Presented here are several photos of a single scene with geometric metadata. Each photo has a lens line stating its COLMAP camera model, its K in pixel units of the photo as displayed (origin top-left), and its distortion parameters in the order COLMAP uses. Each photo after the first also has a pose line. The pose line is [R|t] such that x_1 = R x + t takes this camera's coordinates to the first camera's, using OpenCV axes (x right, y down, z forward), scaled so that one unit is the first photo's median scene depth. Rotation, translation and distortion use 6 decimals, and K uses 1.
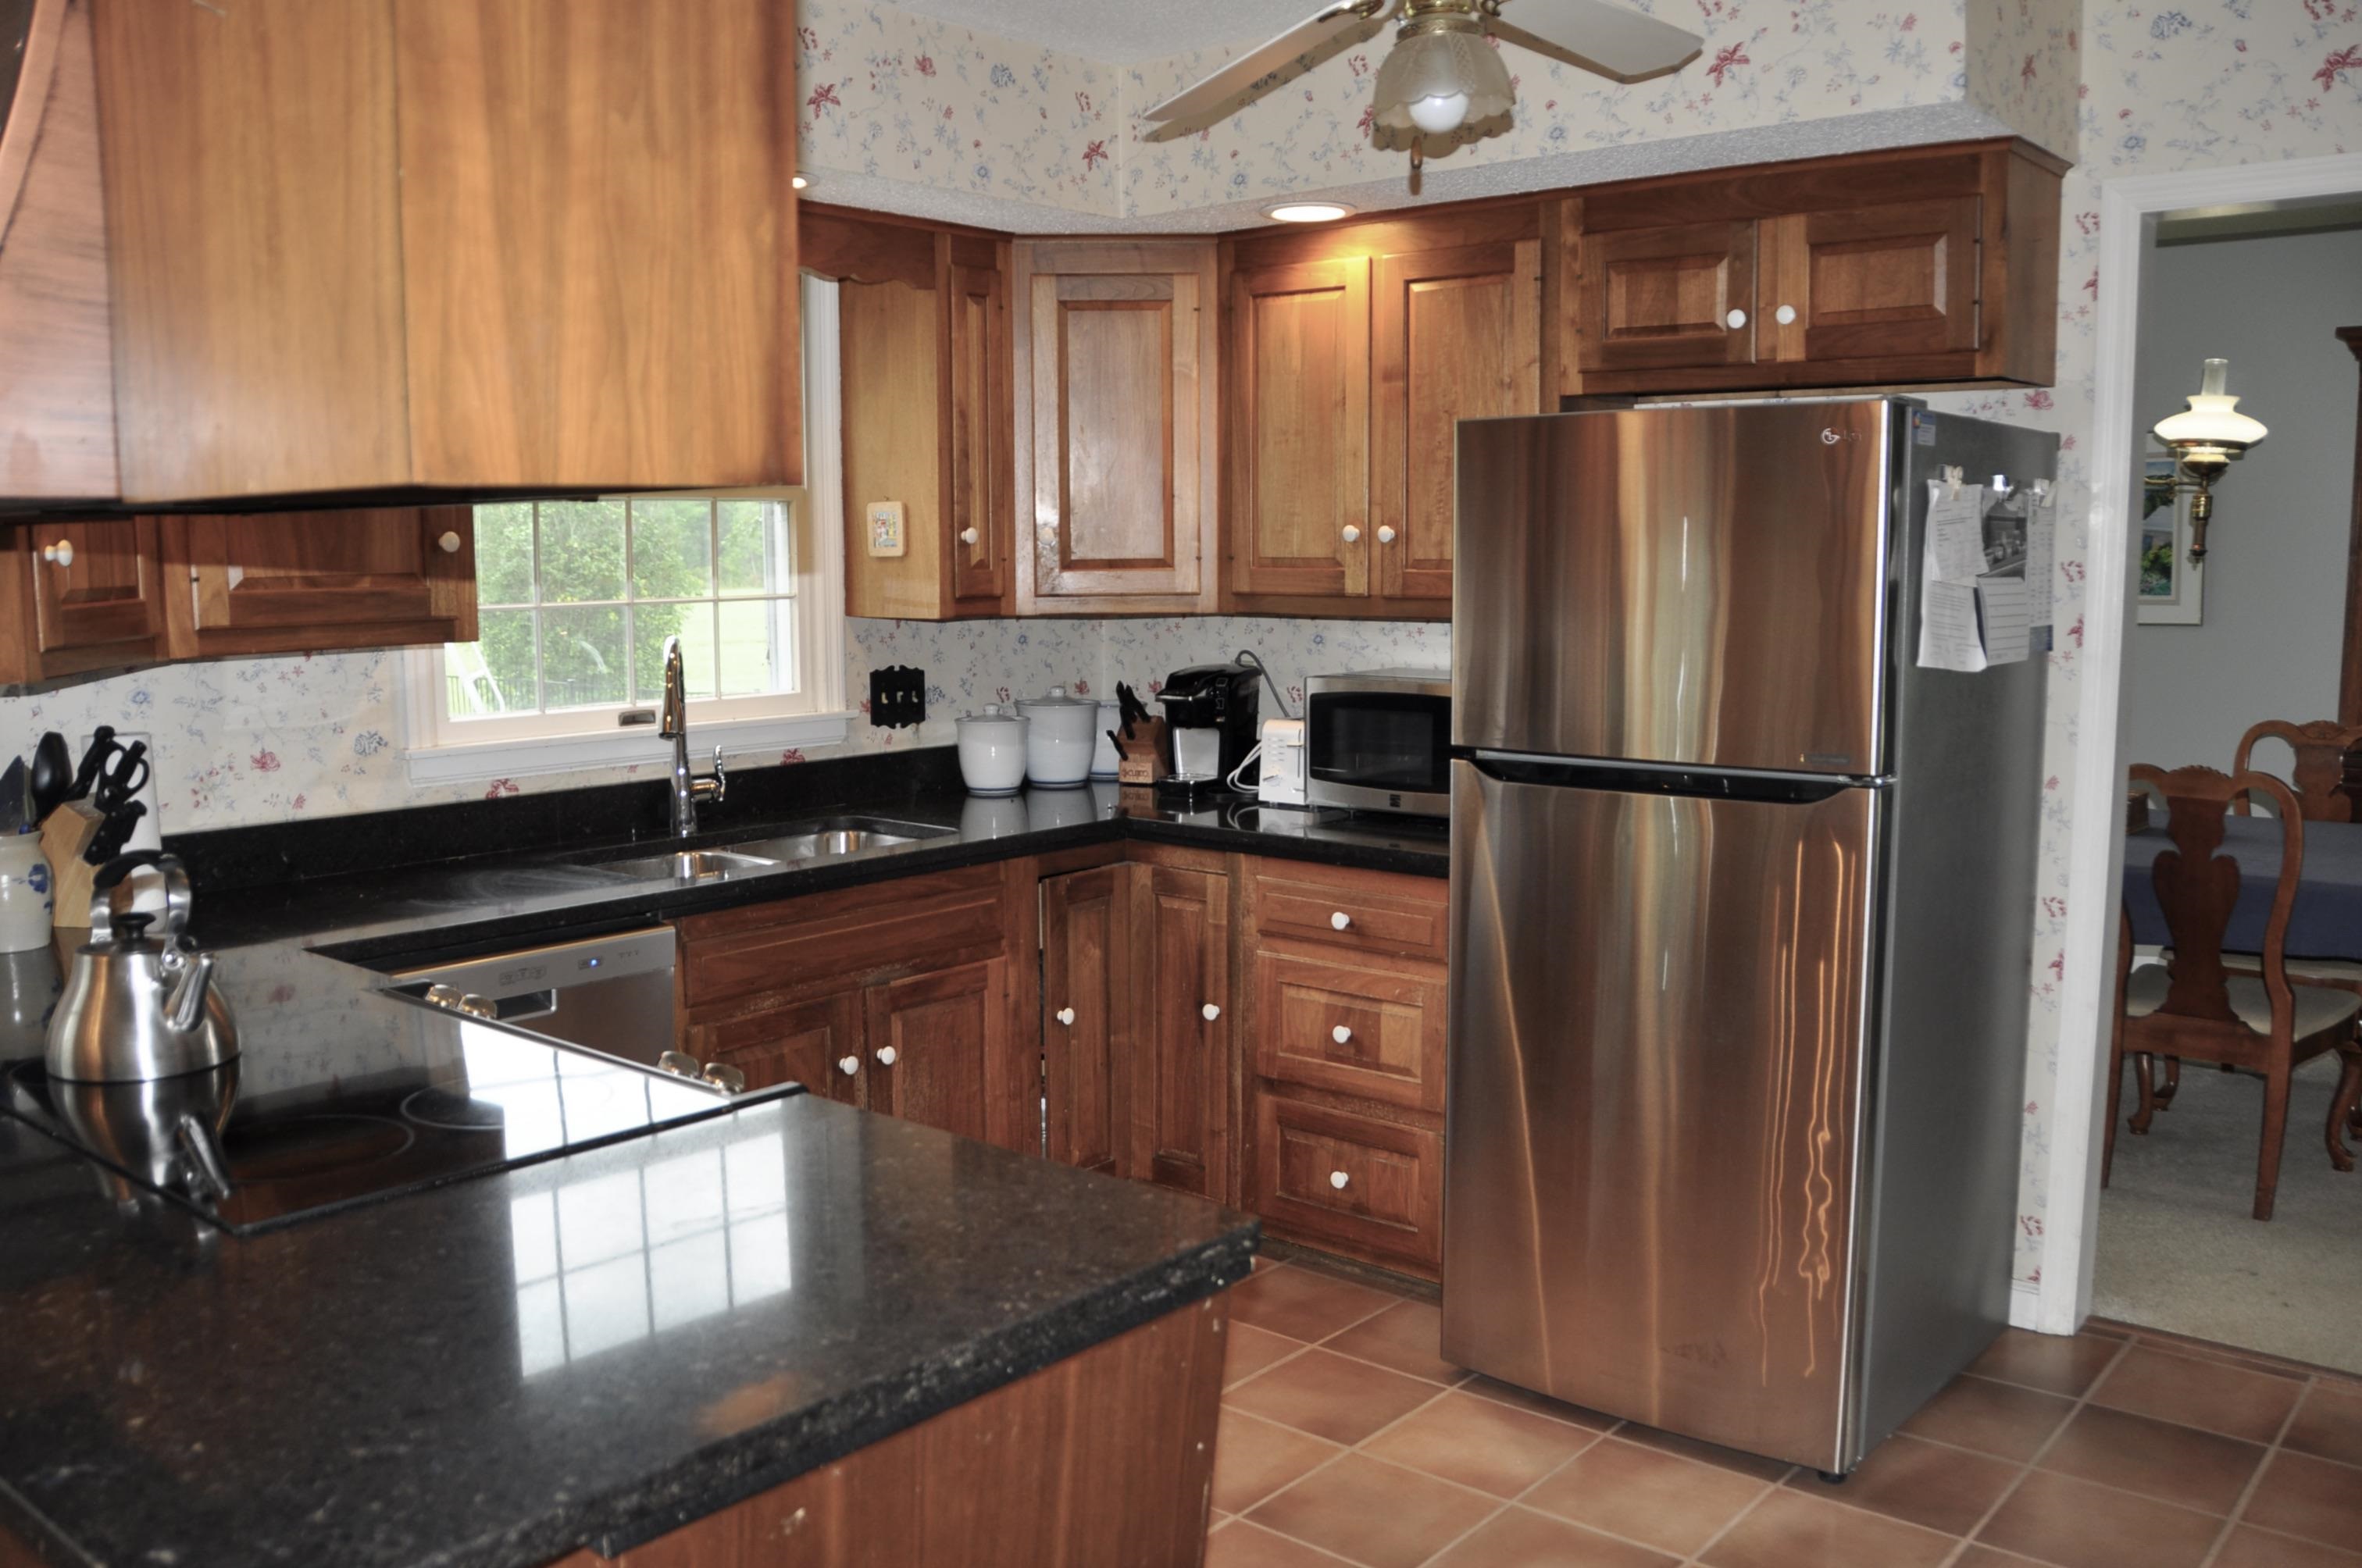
lens RADIAL K [[1850.6, 0, 1175.8], [0, 1850.6, 820.2], [0, 0, 1]] dist [-0.159813, 0.118007]
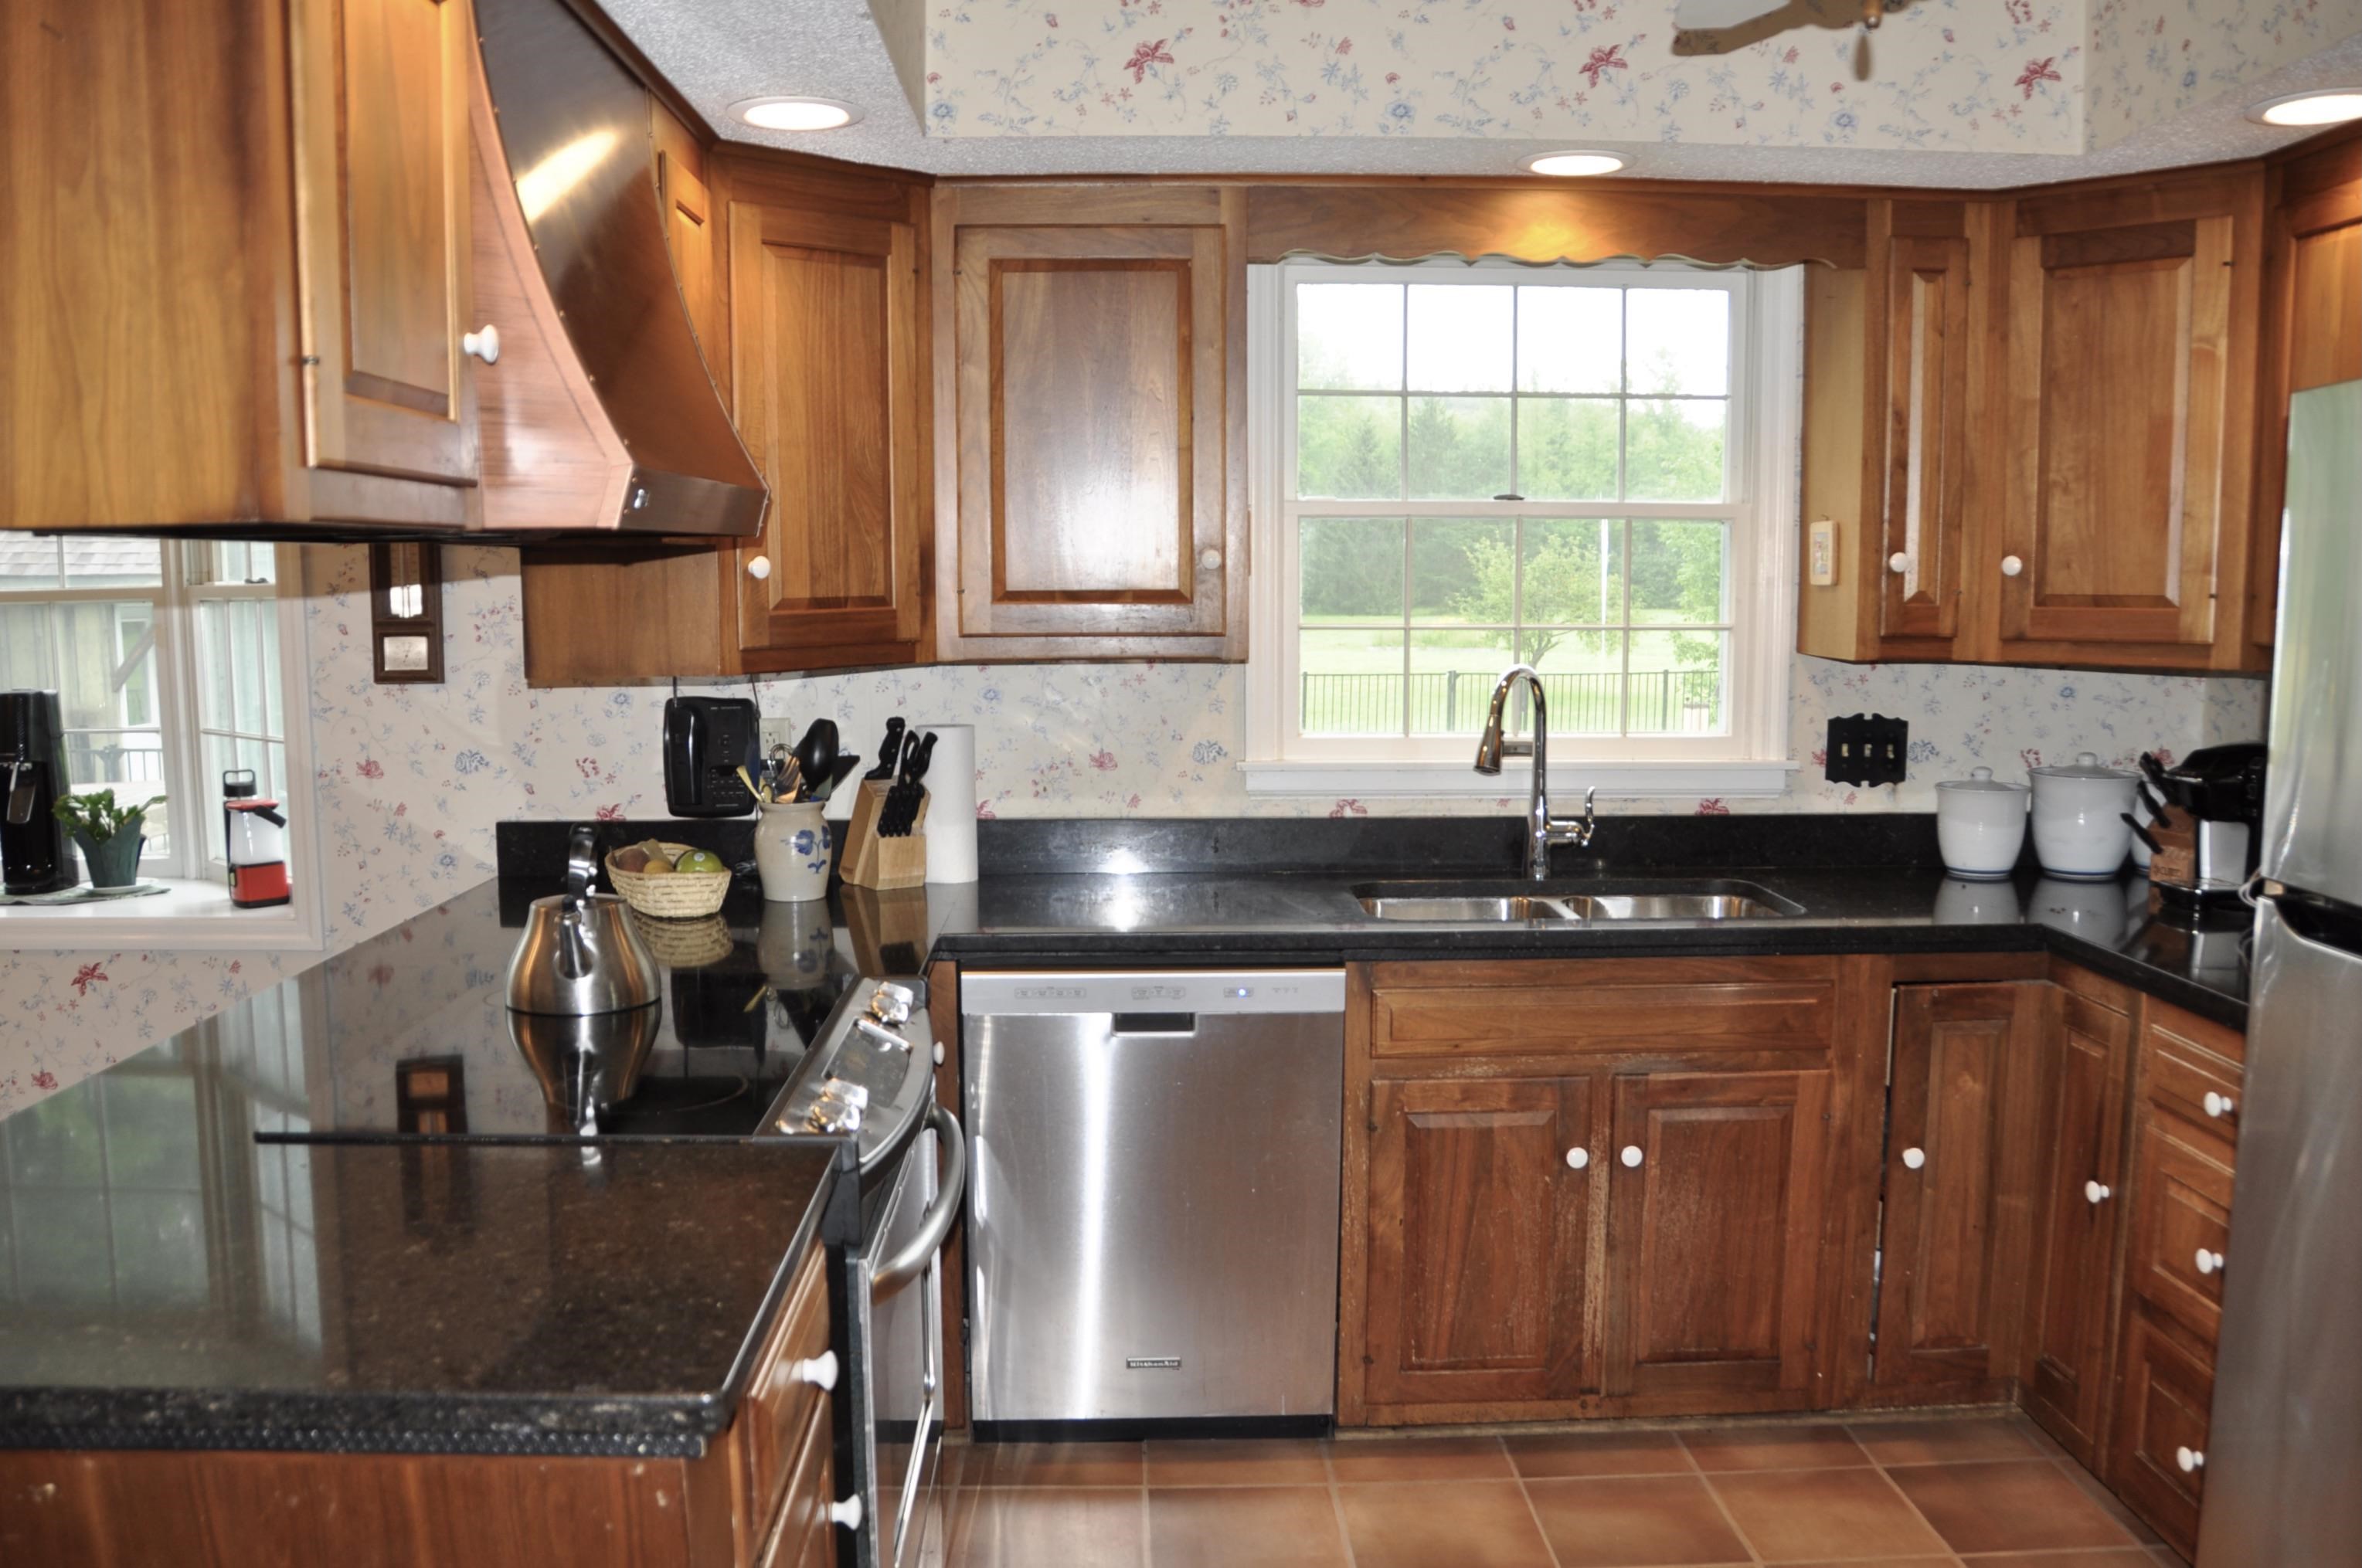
lens RADIAL K [[1850.6, 0, 1175.8], [0, 1850.6, 820.2], [0, 0, 1]] dist [-0.159813, 0.118007]
pose [[0.694448, 0.097629, -0.712889, 0.263884], [-0.107116, 0.993740, 0.031745, -0.031016], [0.711525, 0.054316, 0.700558, 0.211014]]
